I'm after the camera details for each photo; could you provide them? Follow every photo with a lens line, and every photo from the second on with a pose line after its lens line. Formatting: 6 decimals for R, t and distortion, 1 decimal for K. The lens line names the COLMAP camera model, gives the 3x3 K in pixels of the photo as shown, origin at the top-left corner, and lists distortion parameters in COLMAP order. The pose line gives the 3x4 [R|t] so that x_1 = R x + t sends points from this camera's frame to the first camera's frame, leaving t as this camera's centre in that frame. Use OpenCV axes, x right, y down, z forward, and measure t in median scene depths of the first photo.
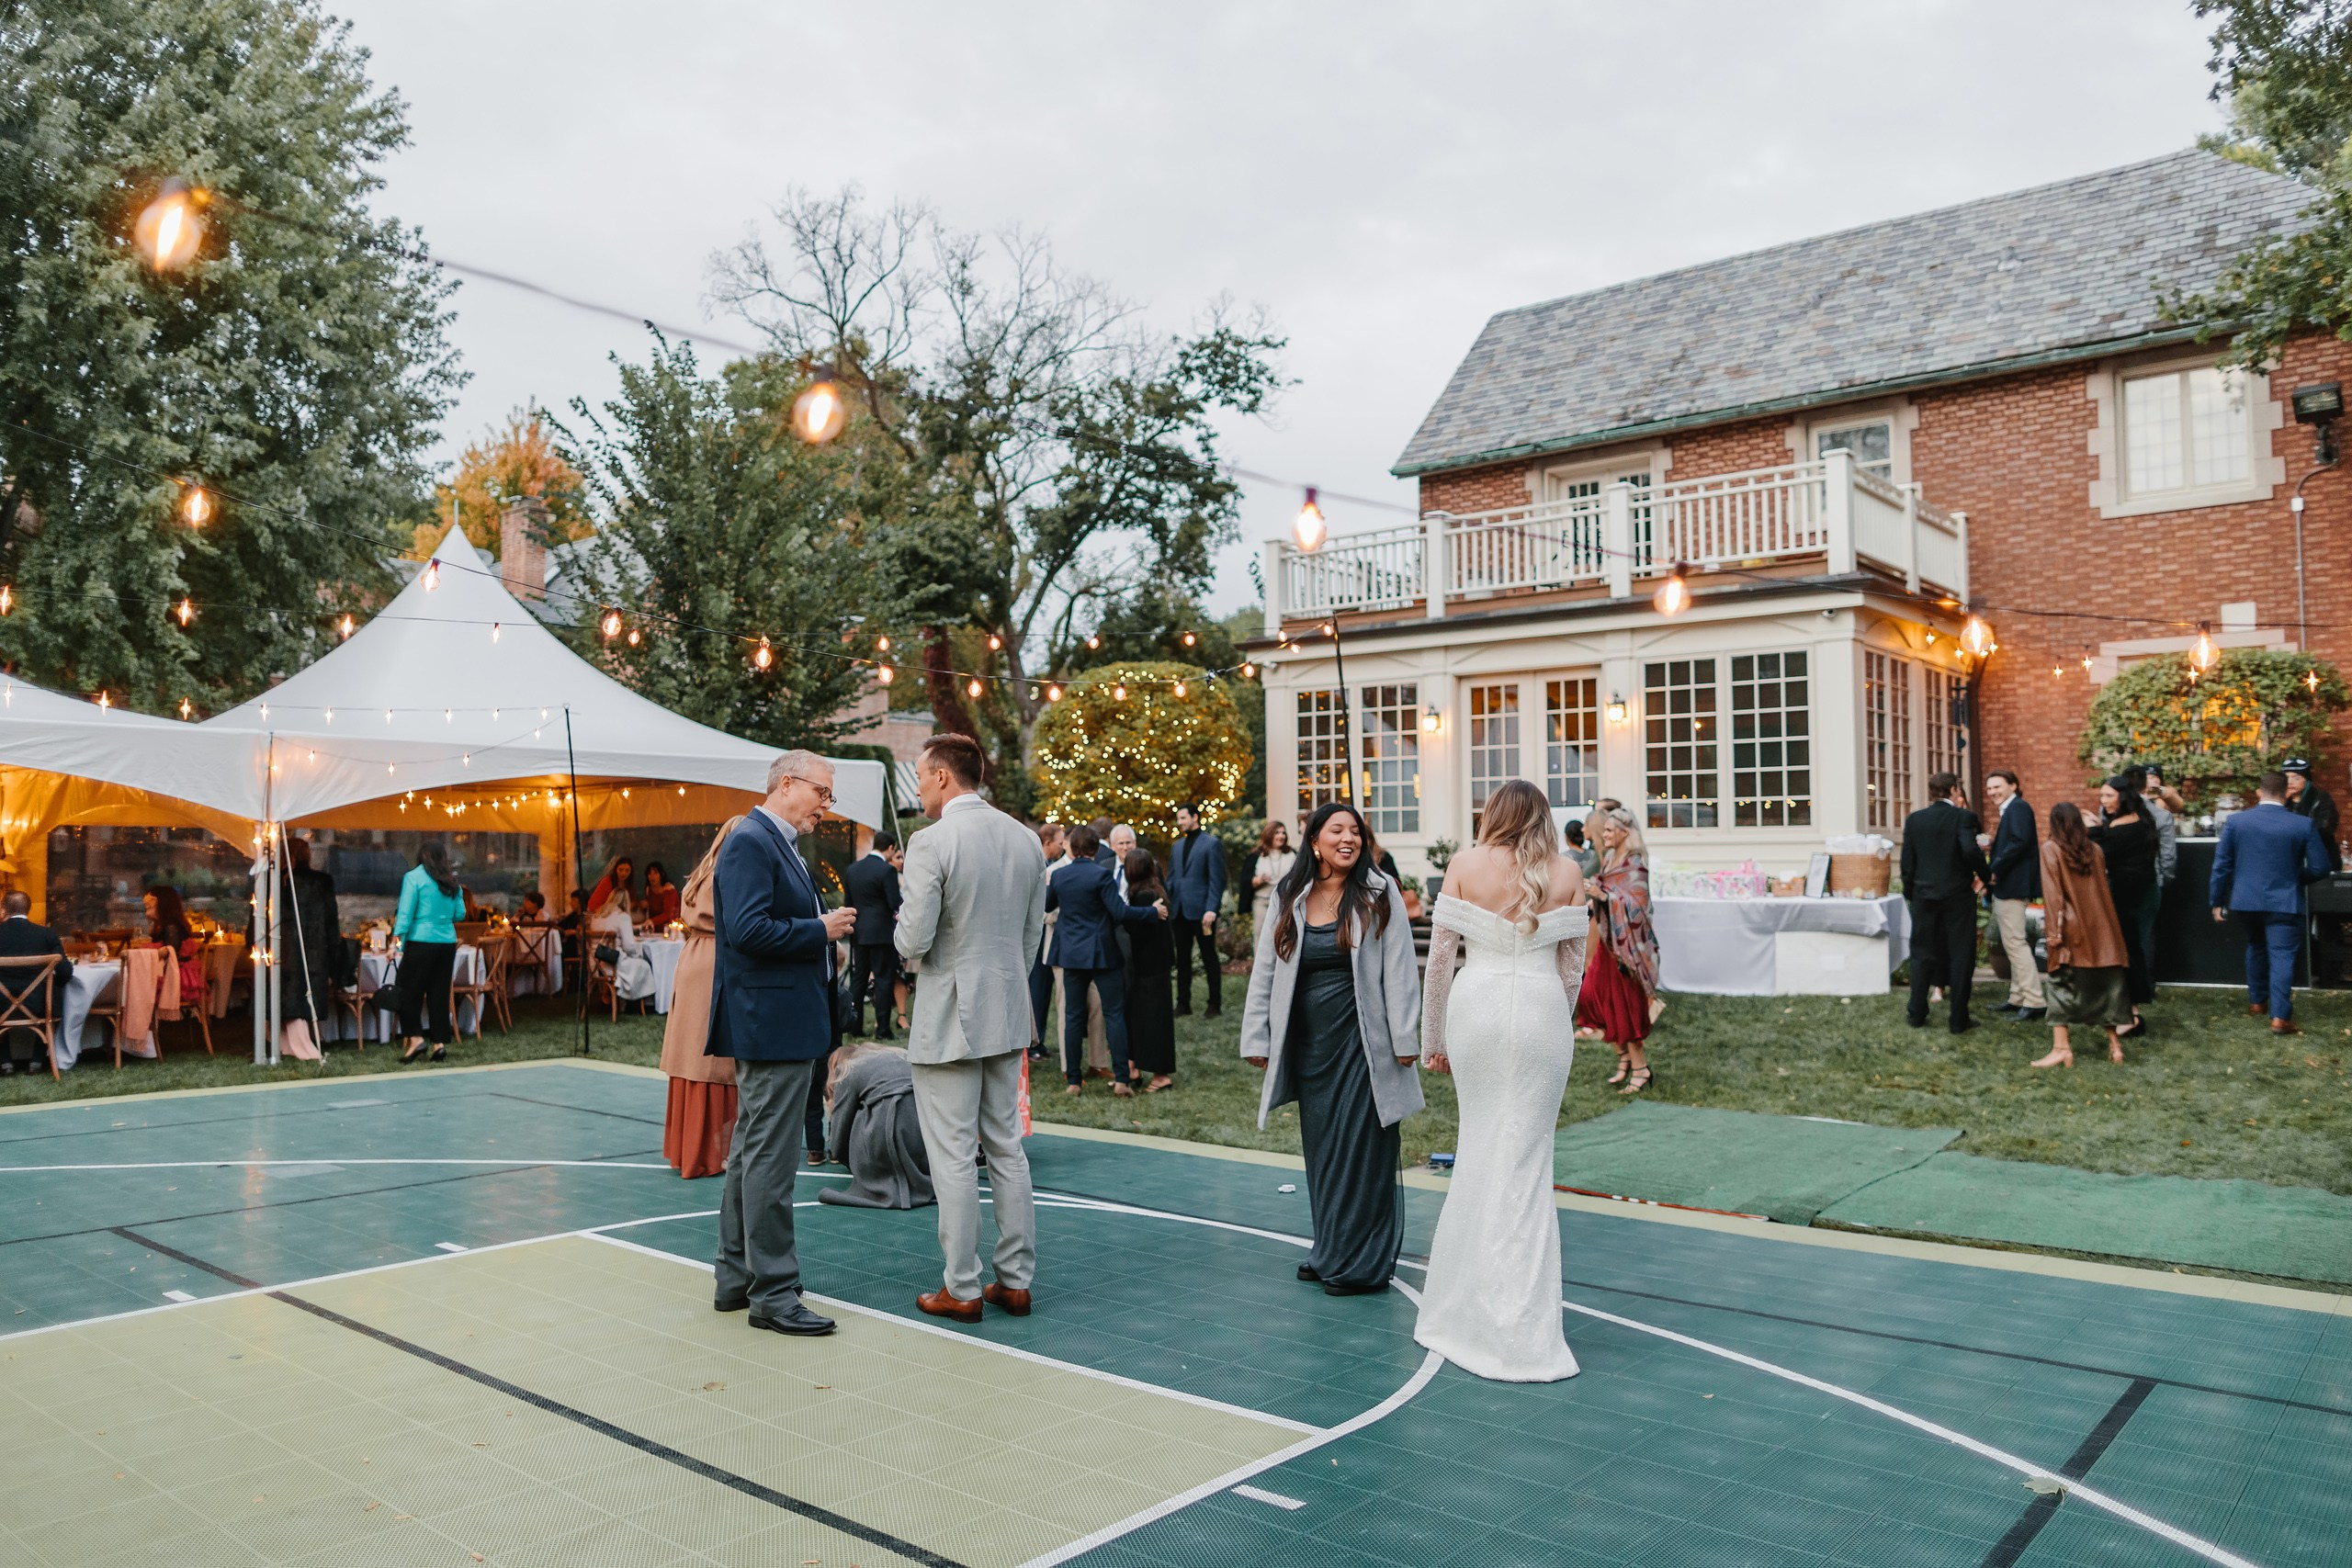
lens RADIAL K [[1648.3, 0, 1183.8], [0, 1648.3, 779.3], [0, 0, 1]] dist [-0.006923, 0.002665]
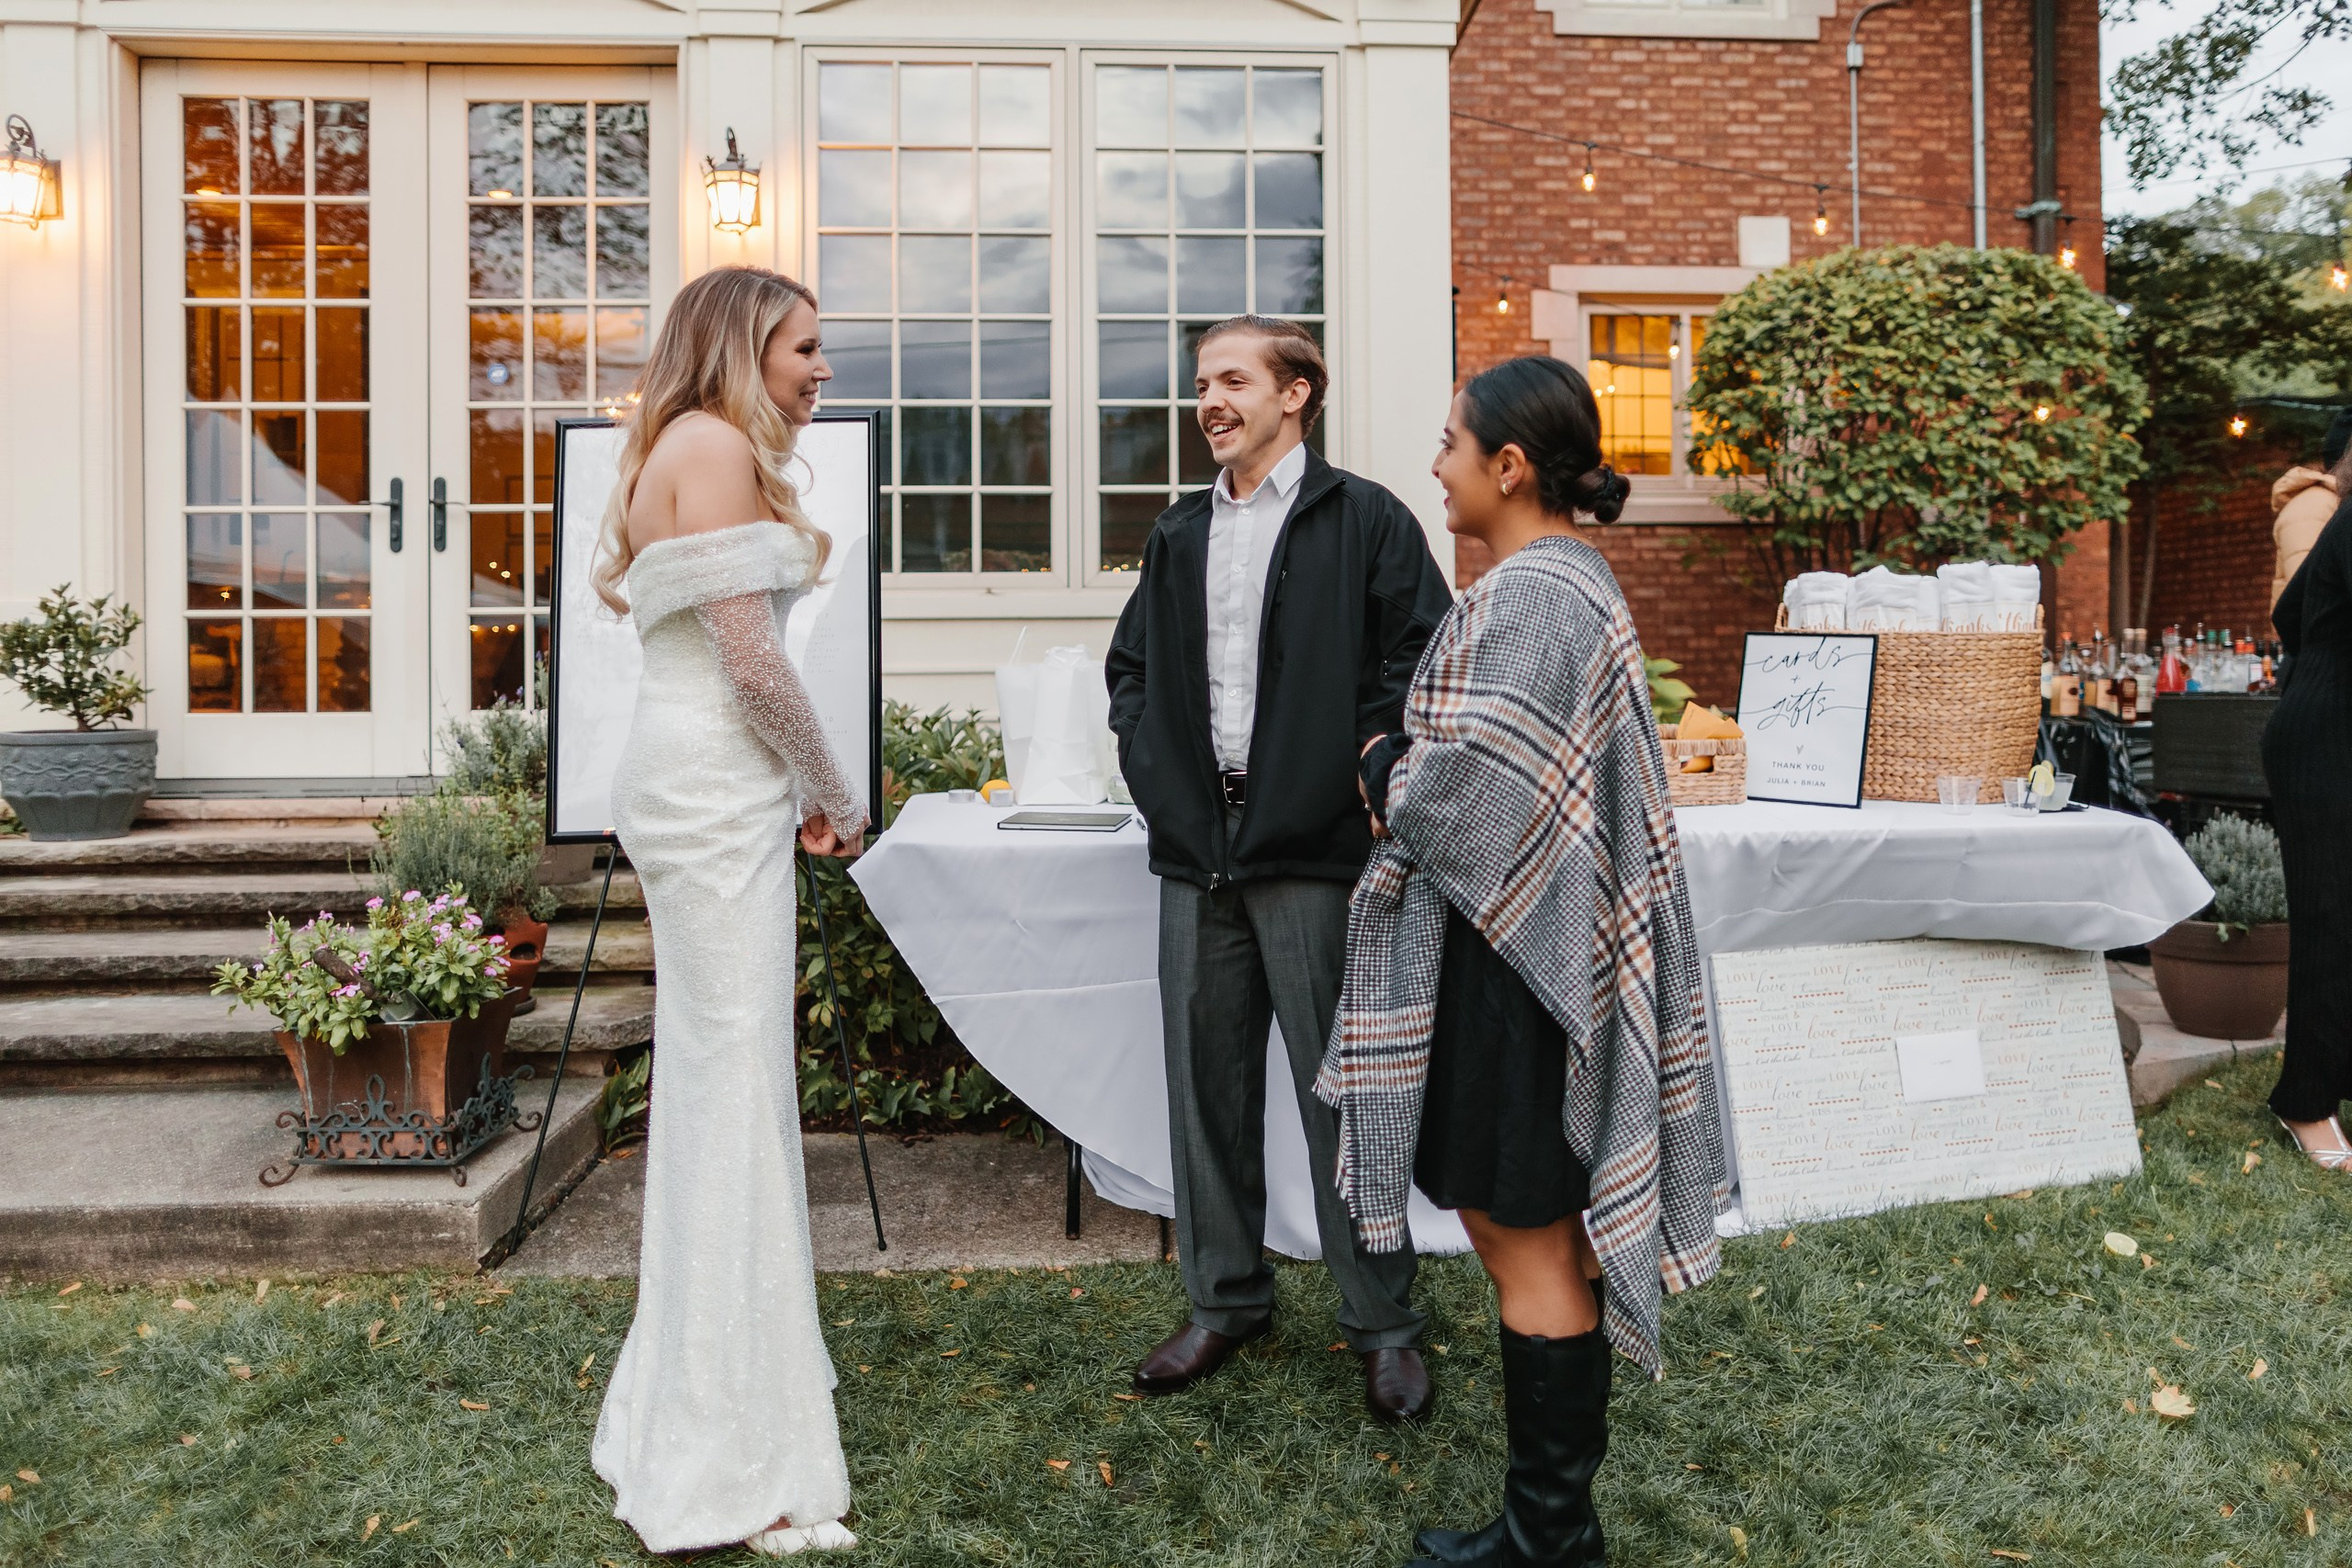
lens RADIAL K [[1648.3, 0, 1183.0], [0, 1648.3, 780.7], [0, 0, 1]] dist [-0.006923, 0.002665]
pose [[0.727429, 0.001296, 0.686182, 0.111683], [-0.030720, 0.999057, 0.030680, 0.076766], [-0.685495, -0.043397, 0.726783, 0.736427]]
